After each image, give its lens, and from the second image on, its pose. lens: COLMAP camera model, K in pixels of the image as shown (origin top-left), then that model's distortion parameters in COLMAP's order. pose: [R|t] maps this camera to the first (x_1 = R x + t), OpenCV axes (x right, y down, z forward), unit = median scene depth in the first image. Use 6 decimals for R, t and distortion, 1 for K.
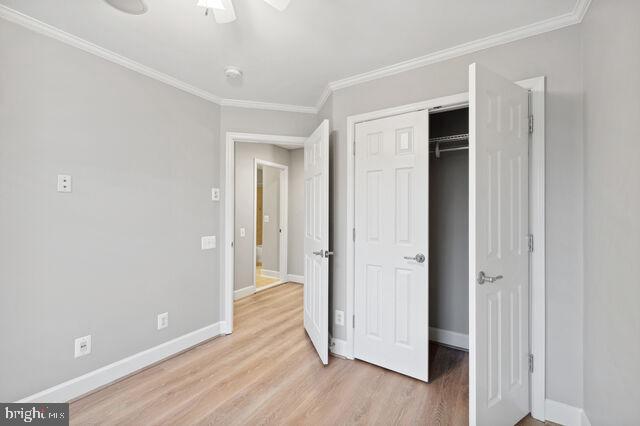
lens RADIAL K [[275.6, 0, 323.6], [0, 275.6, 211.2], [0, 0, 1]] dist [0.002735, 0.000446]
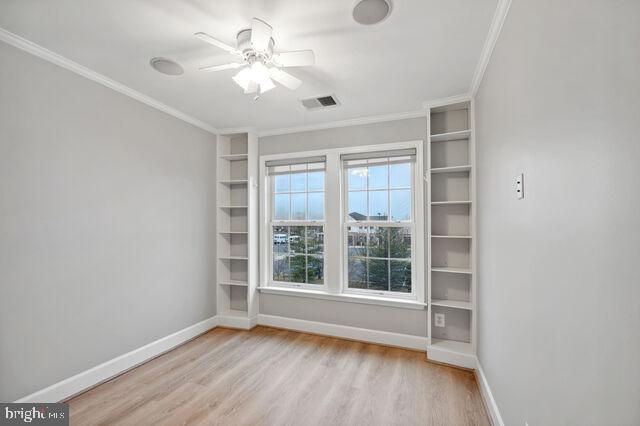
lens RADIAL K [[275.6, 0, 319.7], [0, 275.6, 218.3], [0, 0, 1]] dist [0.002735, 0.000446]
pose [[0.981074, 0.009682, 0.193391, -0.157889], [-0.005970, 0.999787, -0.019769, -0.001764], [-0.193542, 0.018240, 0.980923, -0.256697]]
